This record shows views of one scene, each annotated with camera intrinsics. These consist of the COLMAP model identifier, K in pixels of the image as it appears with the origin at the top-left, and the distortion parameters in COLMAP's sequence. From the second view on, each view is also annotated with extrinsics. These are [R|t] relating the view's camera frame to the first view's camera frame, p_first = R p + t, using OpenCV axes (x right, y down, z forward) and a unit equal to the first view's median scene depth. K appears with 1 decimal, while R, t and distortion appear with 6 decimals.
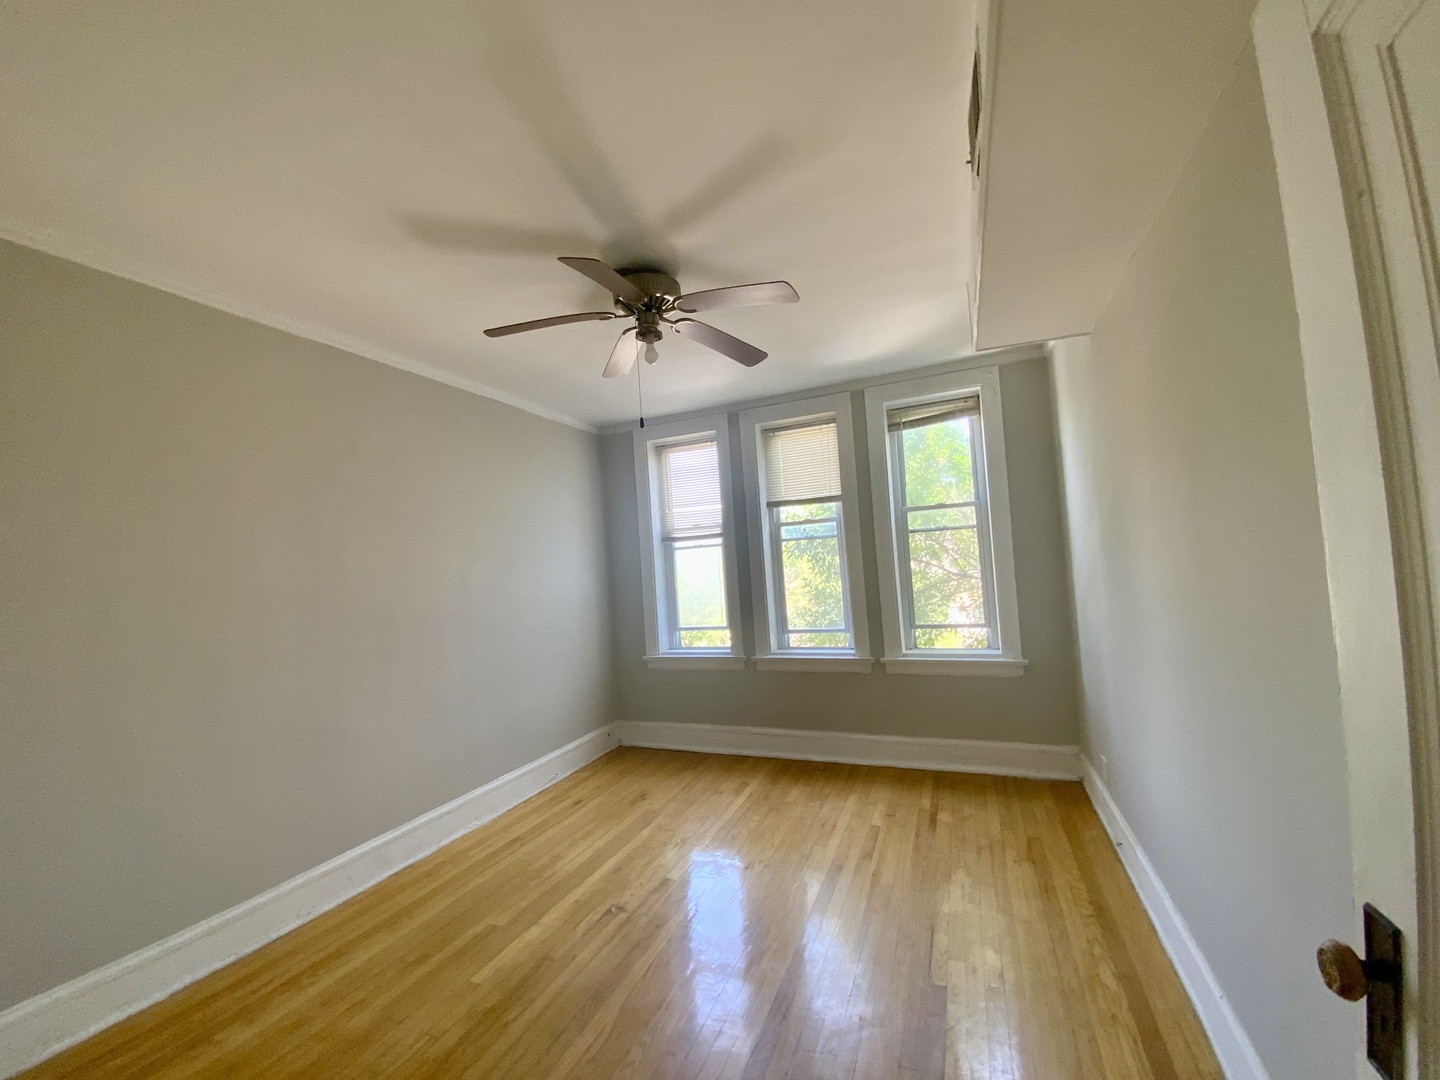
lens RADIAL K [[586.1, 0, 718.2], [0, 586.1, 539.2], [0, 0, 1]] dist [0.046360, -0.026712]
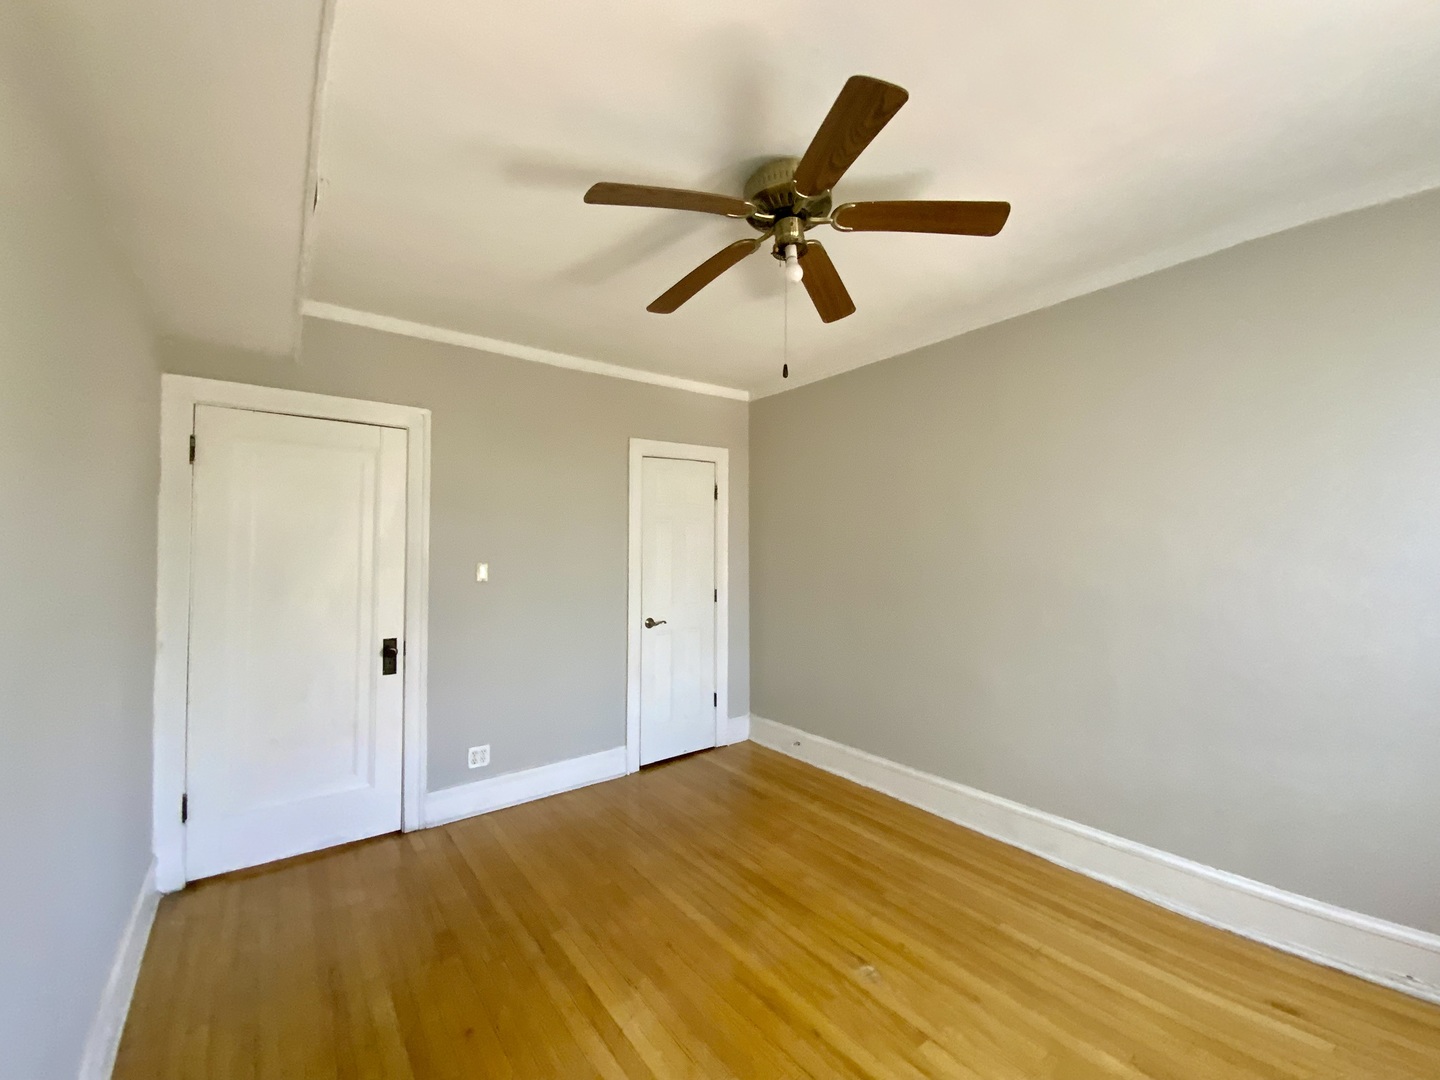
lens RADIAL K [[586.1, 0, 718.2], [0, 586.1, 539.2], [0, 0, 1]] dist [0.046360, -0.026712]
pose [[-0.501150, 0.033669, -0.864705, 0.450602], [0.074248, 0.997231, -0.004202, 0.023218], [0.862169, -0.066309, -0.502263, 0.945110]]
